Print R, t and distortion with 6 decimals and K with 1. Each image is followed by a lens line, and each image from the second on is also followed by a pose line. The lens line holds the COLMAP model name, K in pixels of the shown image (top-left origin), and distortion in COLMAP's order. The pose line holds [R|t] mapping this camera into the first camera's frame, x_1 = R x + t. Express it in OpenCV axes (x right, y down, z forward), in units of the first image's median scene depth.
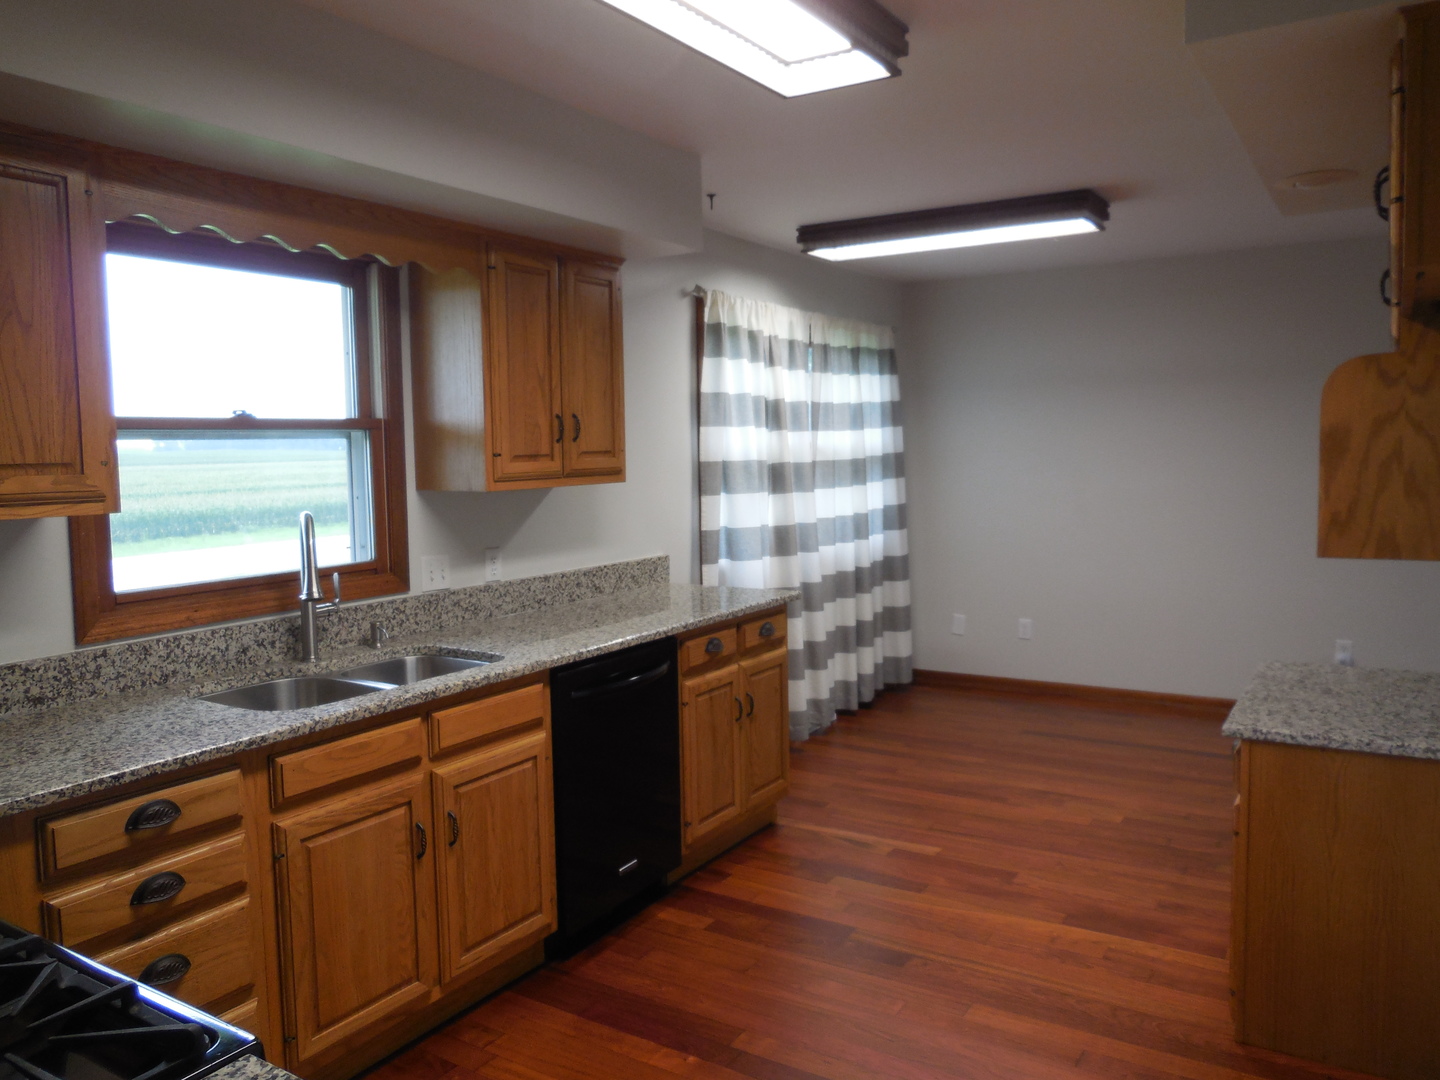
lens RADIAL K [[1079.6, 0, 724.1], [0, 1079.6, 535.9], [0, 0, 1]] dist [-0.010802, -0.001624]
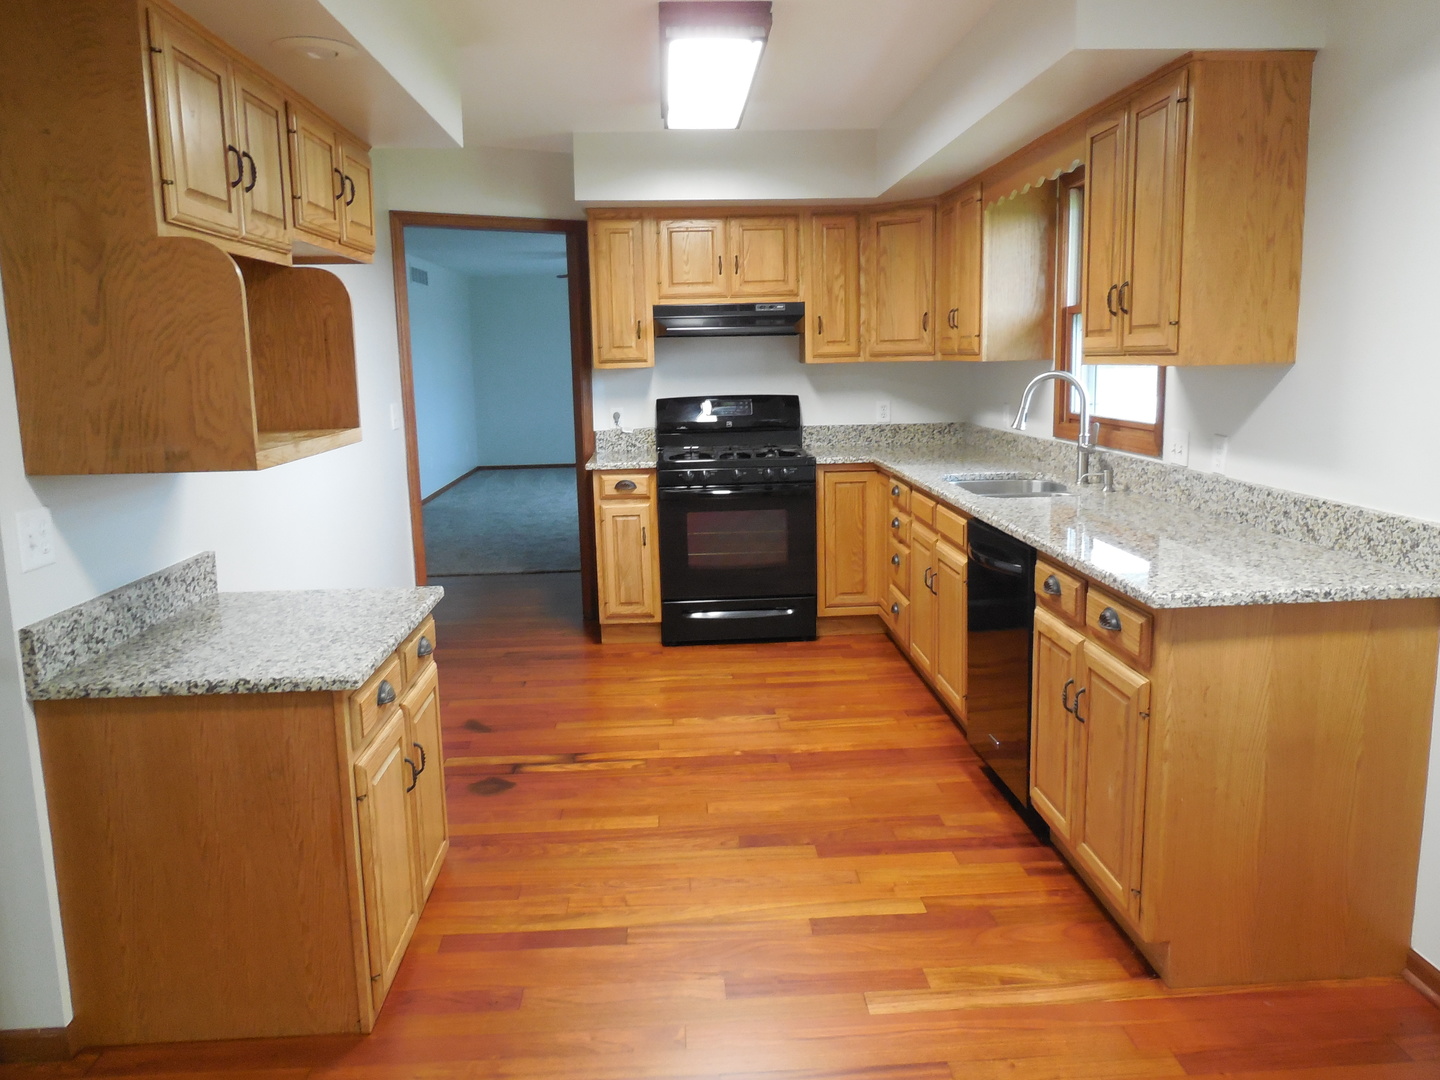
lens RADIAL K [[1079.6, 0, 724.1], [0, 1079.6, 535.5], [0, 0, 1]] dist [-0.010802, -0.001624]
pose [[-0.820132, 0.134607, -0.556116, 0.579842], [-0.003564, 0.970713, 0.240216, -0.112504], [0.572163, 0.198991, -0.795633, 1.417184]]
